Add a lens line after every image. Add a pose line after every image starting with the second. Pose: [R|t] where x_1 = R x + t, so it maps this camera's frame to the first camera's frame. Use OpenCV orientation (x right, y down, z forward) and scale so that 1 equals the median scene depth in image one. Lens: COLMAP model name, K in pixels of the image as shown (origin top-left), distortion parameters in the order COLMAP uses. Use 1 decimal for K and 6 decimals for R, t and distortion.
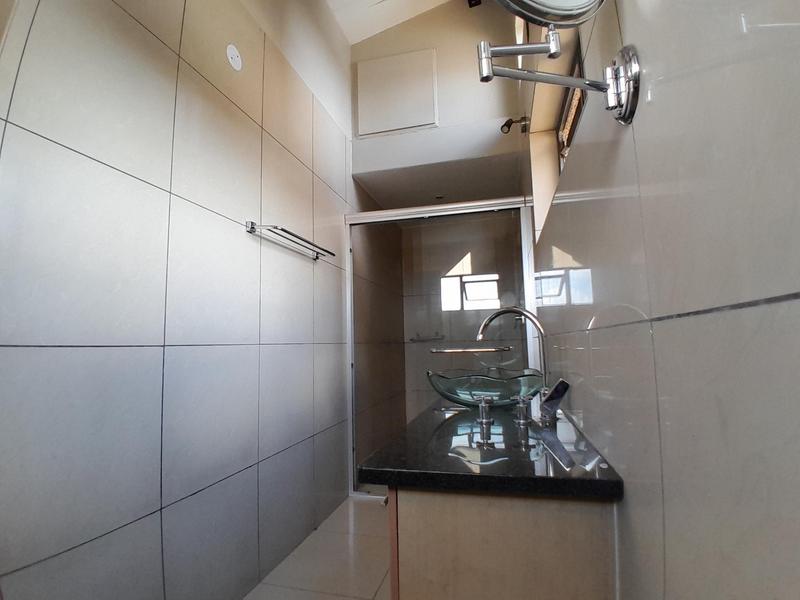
lens RADIAL K [[400.7, 0, 405.2], [0, 400.7, 301.6], [0, 0, 1]] dist [0.001597, -0.041489]
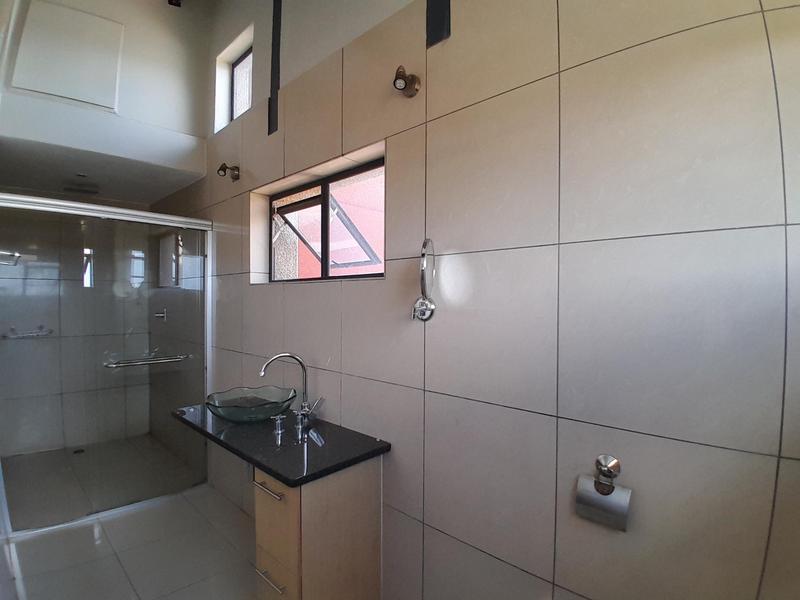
lens RADIAL K [[400.7, 0, 405.2], [0, 400.7, 301.6], [0, 0, 1]] dist [0.001597, -0.041489]
pose [[0.490001, 0.024694, 0.871372, -0.430007], [-0.109716, 0.993397, 0.033544, -0.141330], [-0.864790, -0.112040, 0.489475, -0.056591]]
